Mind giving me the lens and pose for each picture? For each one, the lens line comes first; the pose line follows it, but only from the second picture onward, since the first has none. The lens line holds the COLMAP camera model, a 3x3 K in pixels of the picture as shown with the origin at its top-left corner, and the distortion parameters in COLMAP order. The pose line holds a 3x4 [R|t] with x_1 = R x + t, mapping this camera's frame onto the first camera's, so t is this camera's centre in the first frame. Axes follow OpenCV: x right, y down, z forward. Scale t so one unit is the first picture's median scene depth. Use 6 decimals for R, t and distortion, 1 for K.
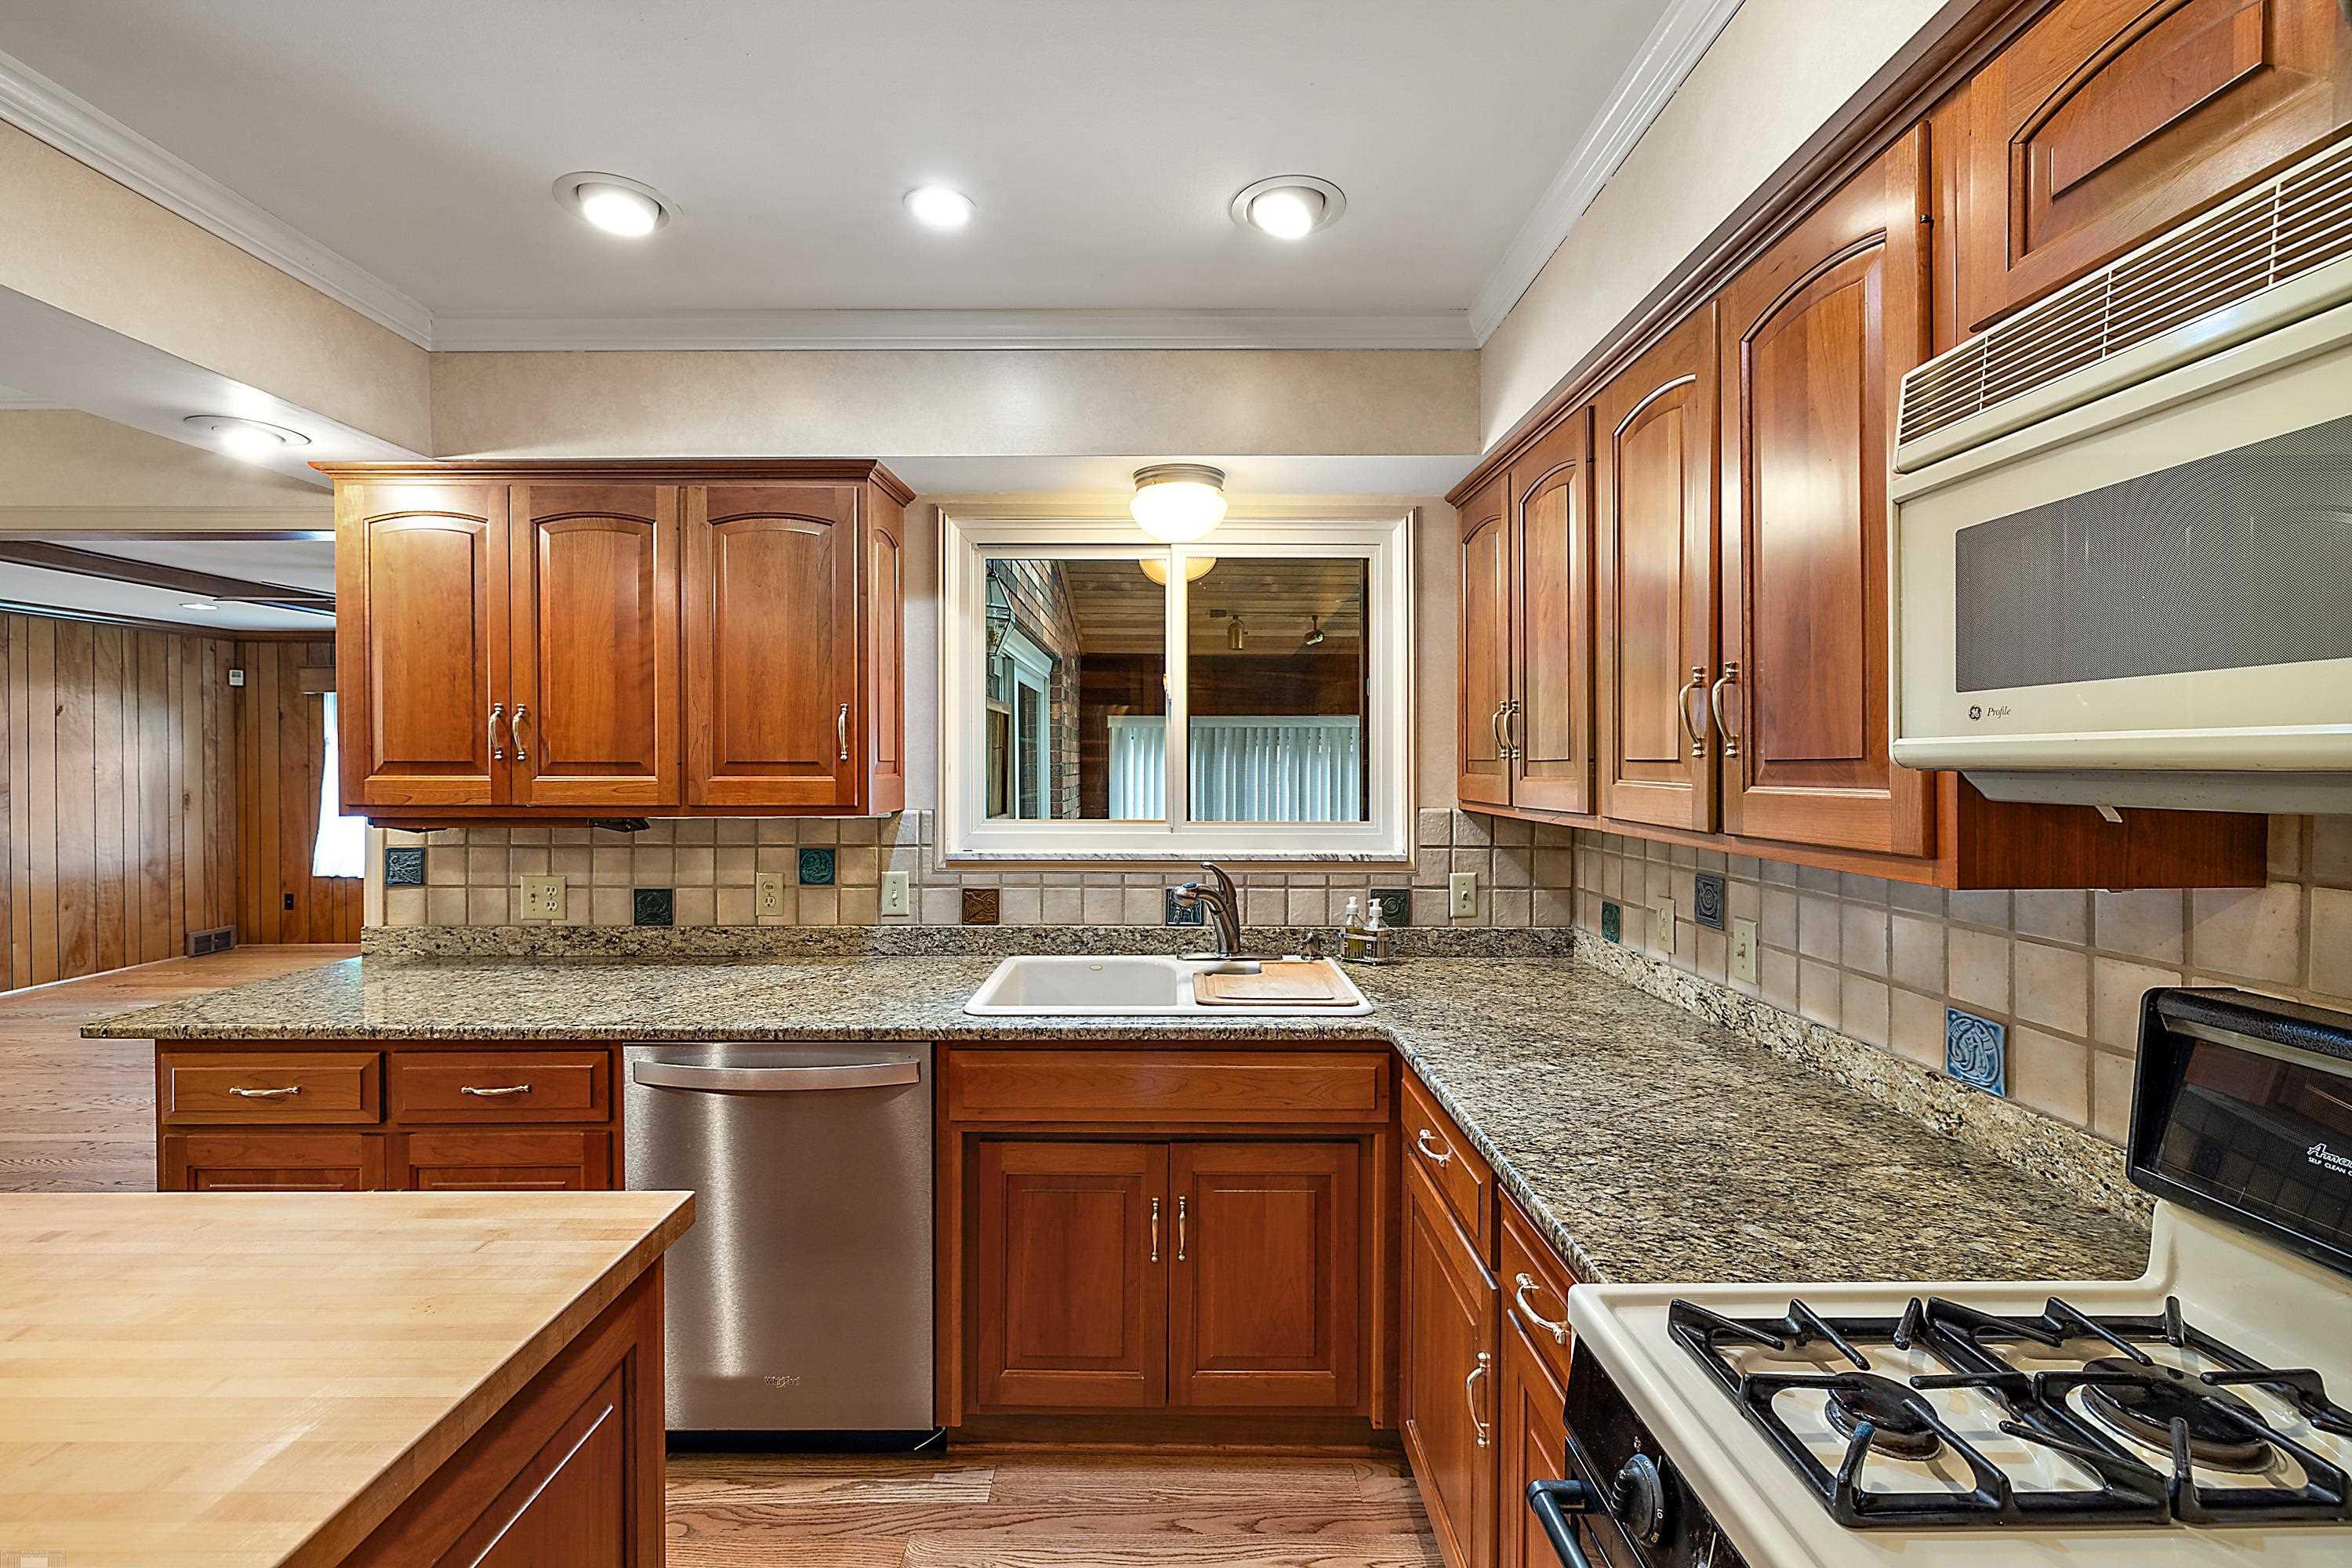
lens RADIAL K [[987.6, 0, 1177.4], [0, 987.6, 769.1], [0, 0, 1]] dist [-0.000925, 0.000538]
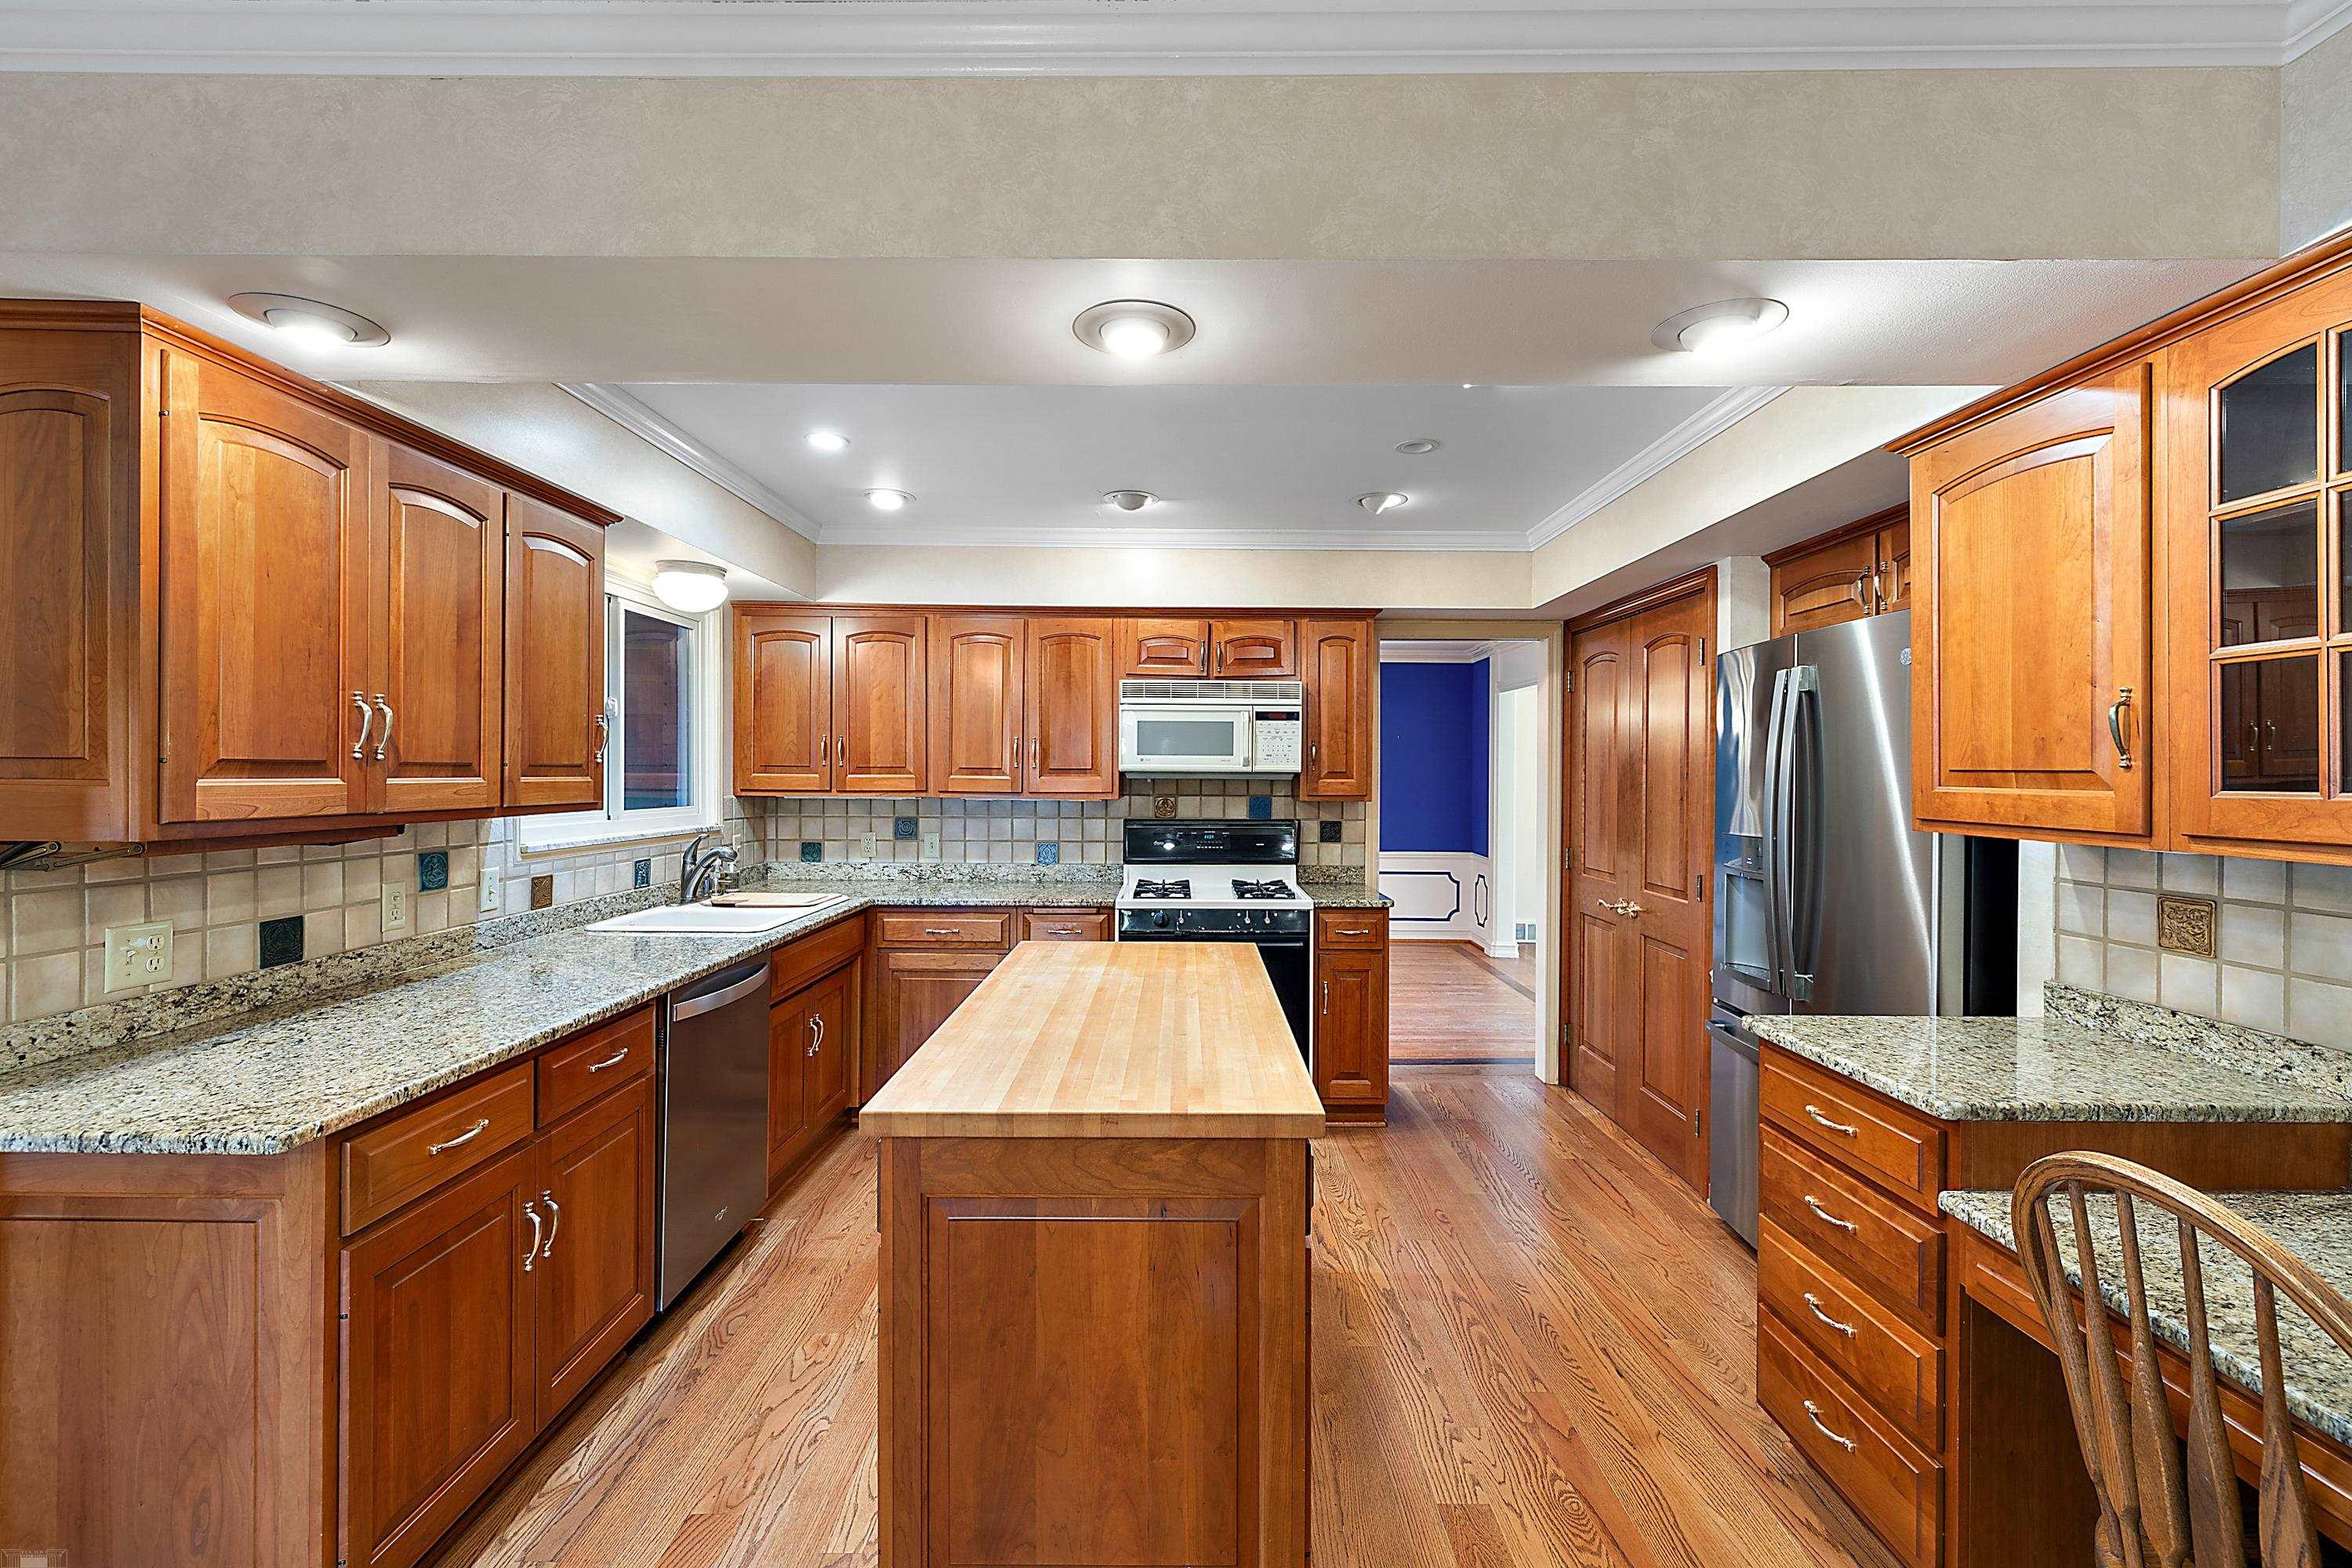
lens RADIAL K [[987.6, 0, 1181.1], [0, 987.6, 775.9], [0, 0, 1]] dist [-0.000925, 0.000538]
pose [[0.005580, -0.004464, 0.999974, -1.335370], [-0.001761, 0.999988, 0.004474, -0.000179], [-0.999983, -0.001786, 0.005572, 0.263491]]
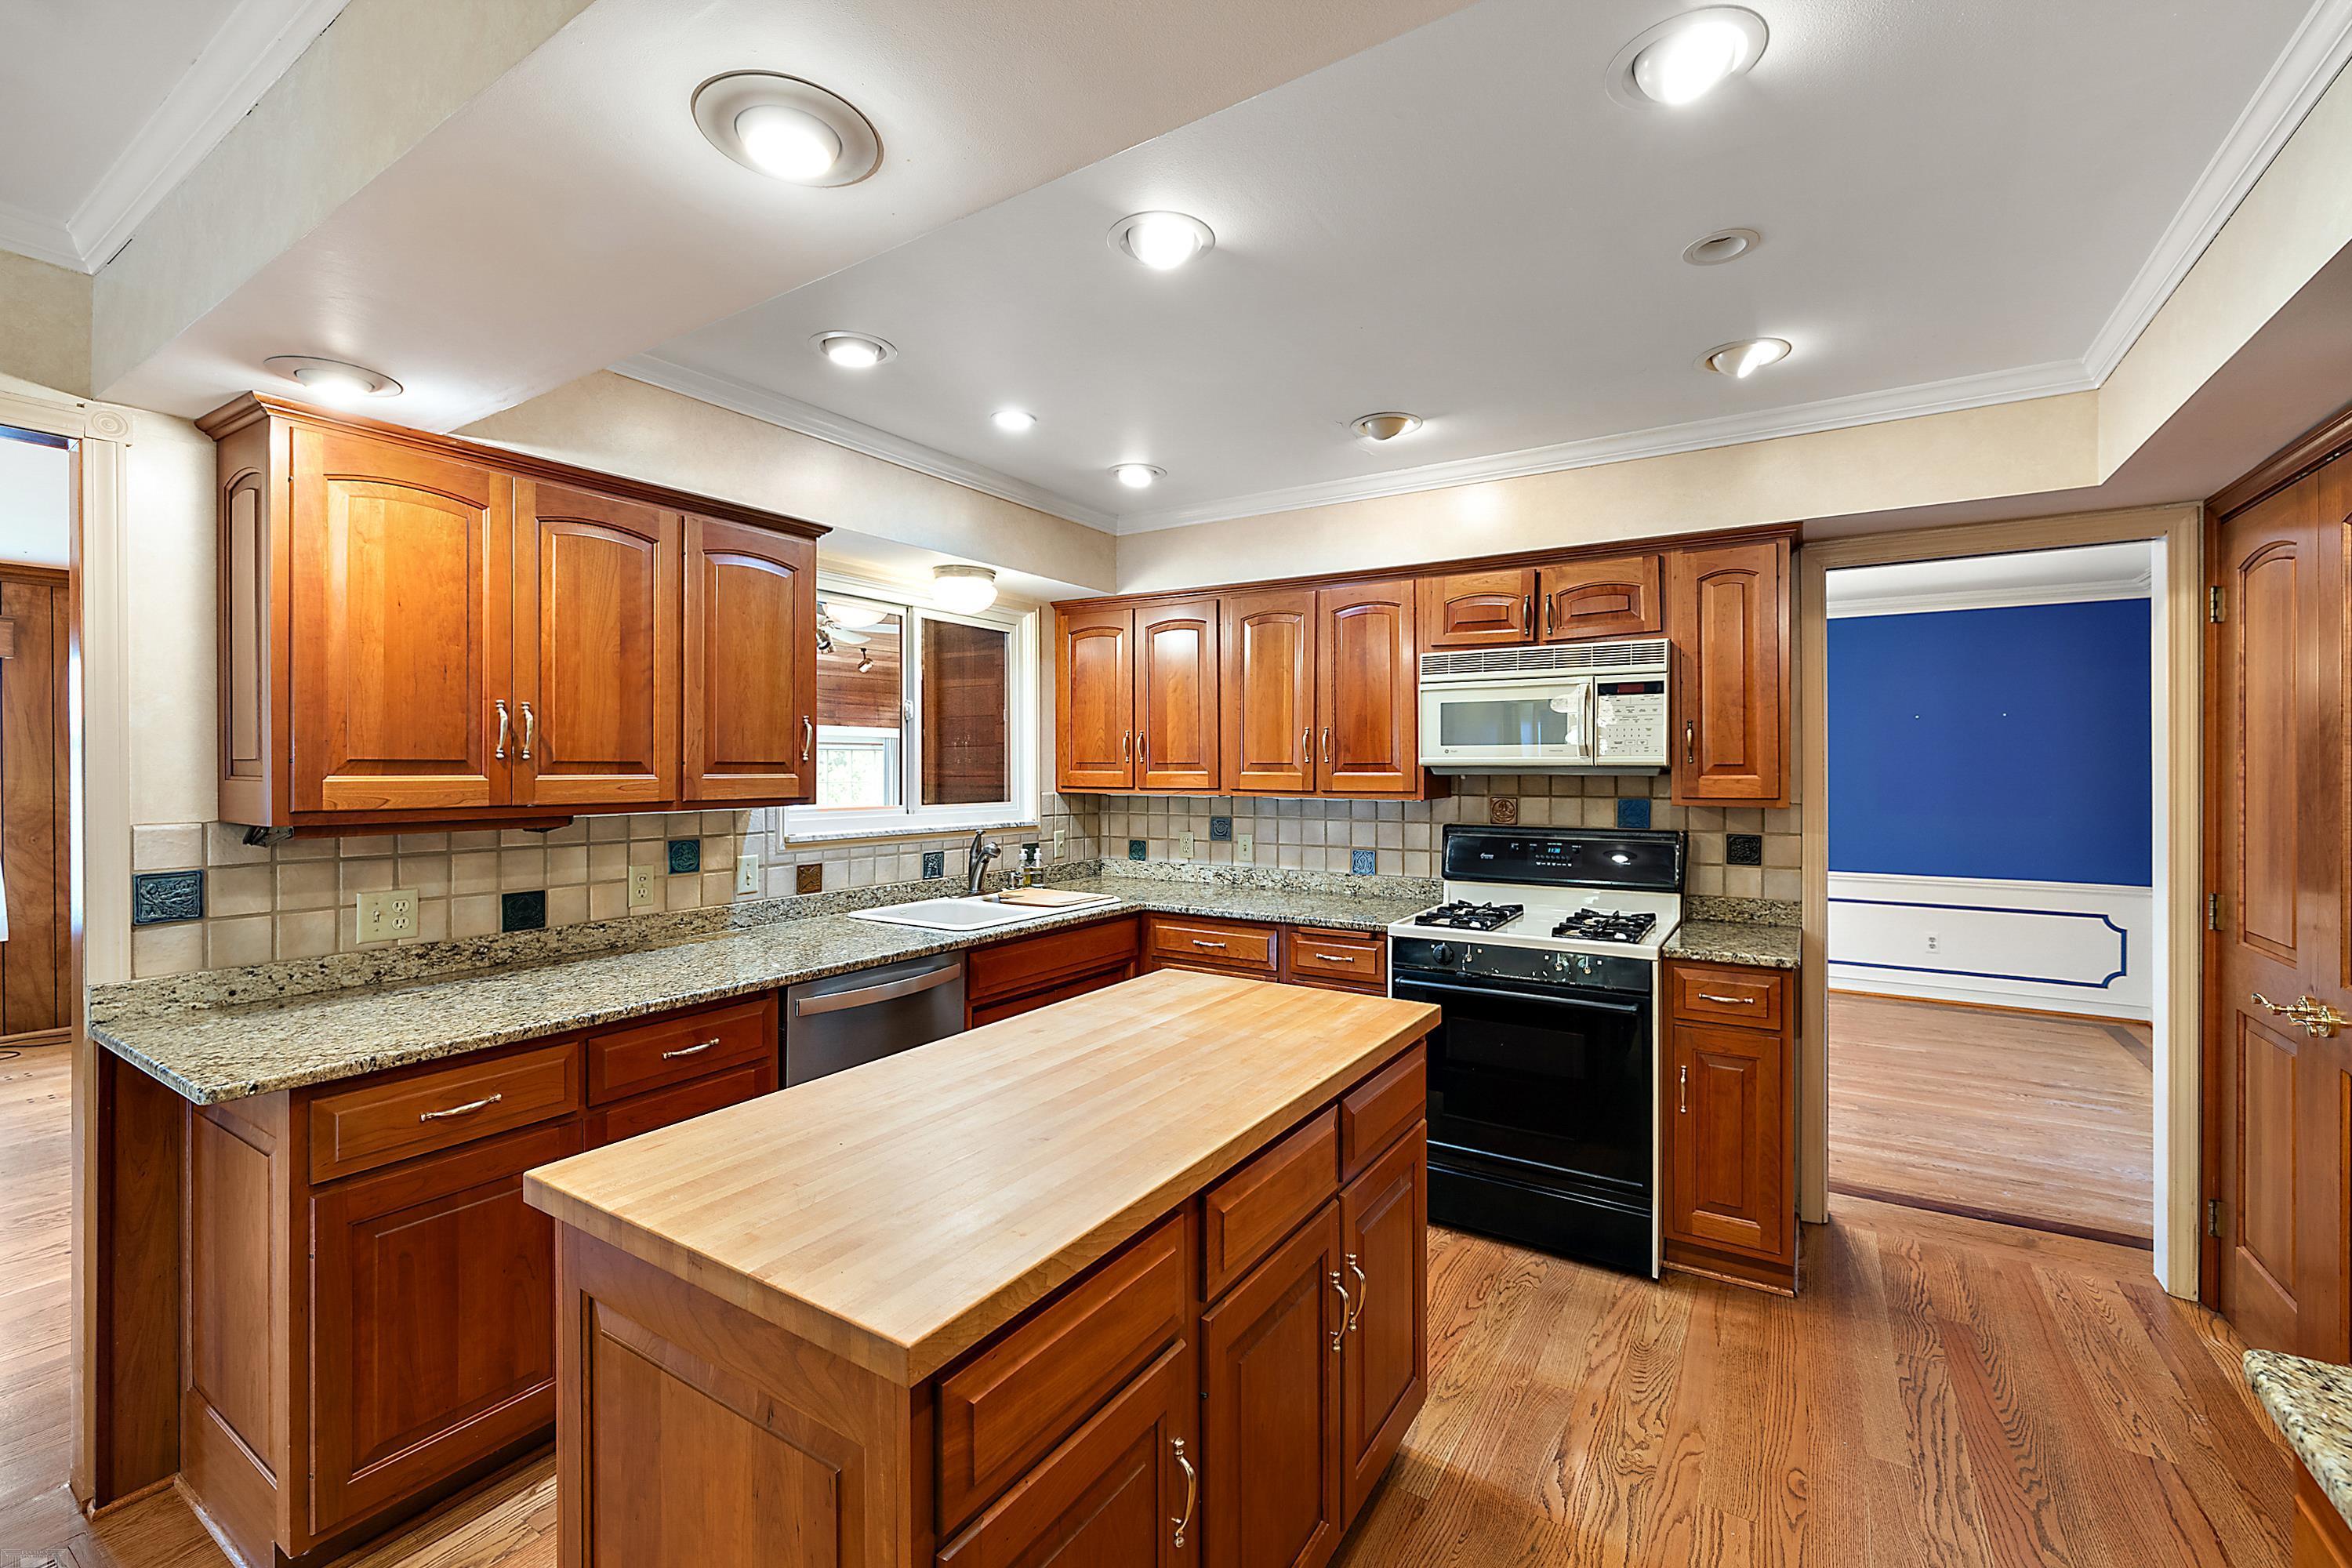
lens RADIAL K [[987.6, 0, 1180.2], [0, 987.6, 767.2], [0, 0, 1]] dist [-0.000925, 0.000538]
pose [[0.541955, -0.000269, 0.840408, -1.000473], [0.003857, 0.999990, -0.002167, 0.003019], [-0.840399, 0.004416, 0.541951, -0.069843]]
